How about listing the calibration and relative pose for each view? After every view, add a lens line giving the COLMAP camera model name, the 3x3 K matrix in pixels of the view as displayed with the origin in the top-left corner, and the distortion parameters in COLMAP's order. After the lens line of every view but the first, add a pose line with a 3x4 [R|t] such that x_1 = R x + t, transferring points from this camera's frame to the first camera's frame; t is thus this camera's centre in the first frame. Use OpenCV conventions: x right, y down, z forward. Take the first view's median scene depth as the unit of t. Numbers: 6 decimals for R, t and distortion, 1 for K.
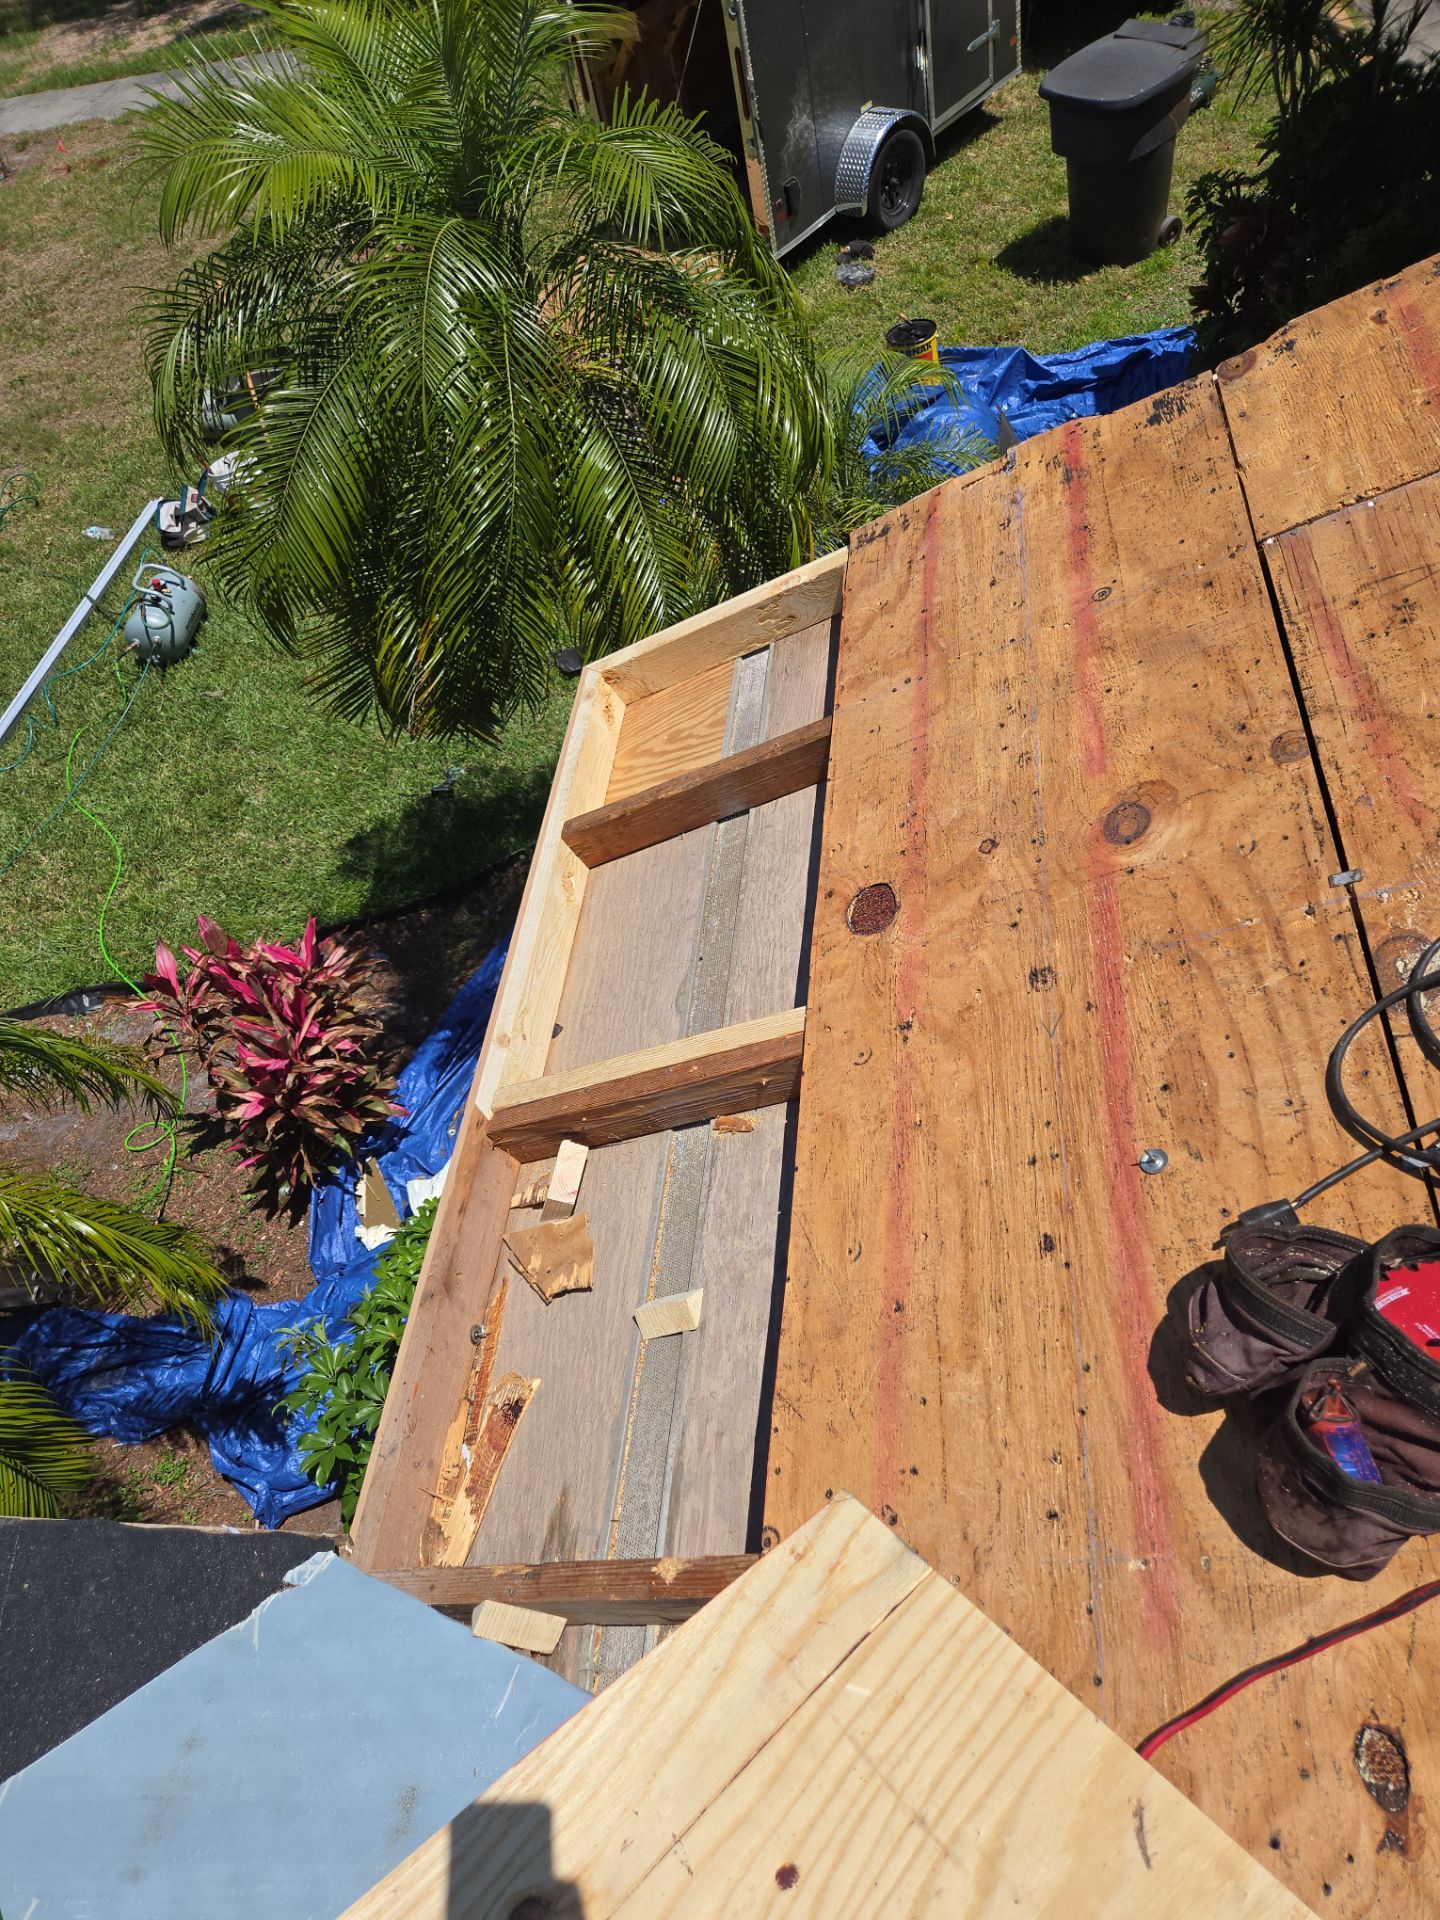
lens RADIAL K [[1274.5, 0, 720.0], [0, 1274.5, 960.0], [0, 0, 1]] dist [0.073666, -0.071512]
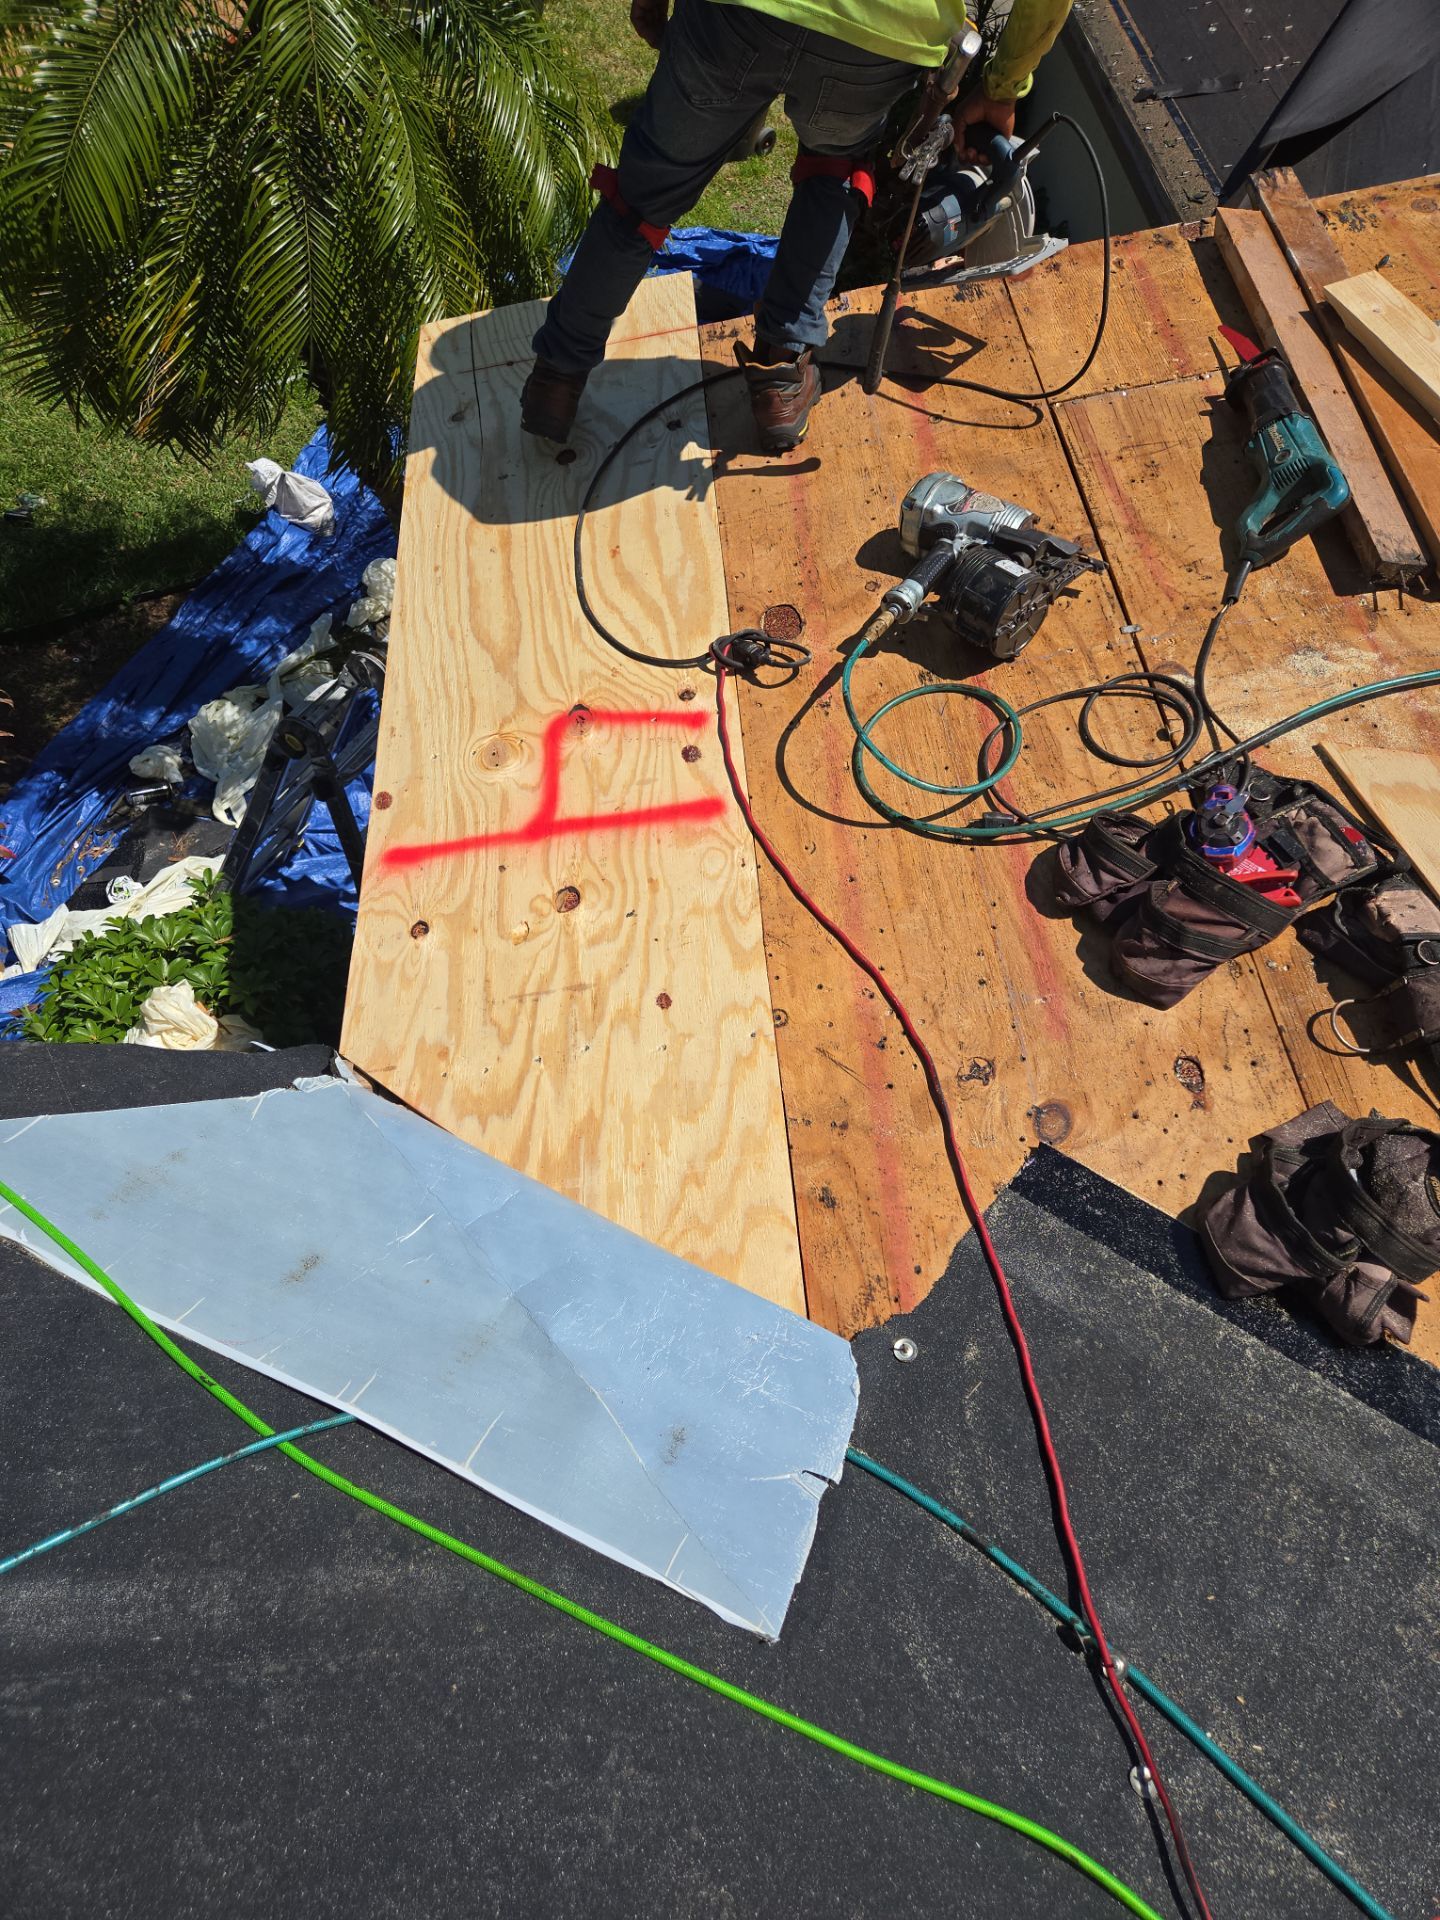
lens RADIAL K [[1274.5, 0, 720.0], [0, 1274.5, 960.0], [0, 0, 1]] dist [0.073666, -0.071512]
pose [[0.908544, 0.066018, 0.412540, -0.506460], [-0.104044, 0.992080, 0.070377, 0.241741], [-0.404626, -0.106863, 0.908217, -0.214853]]
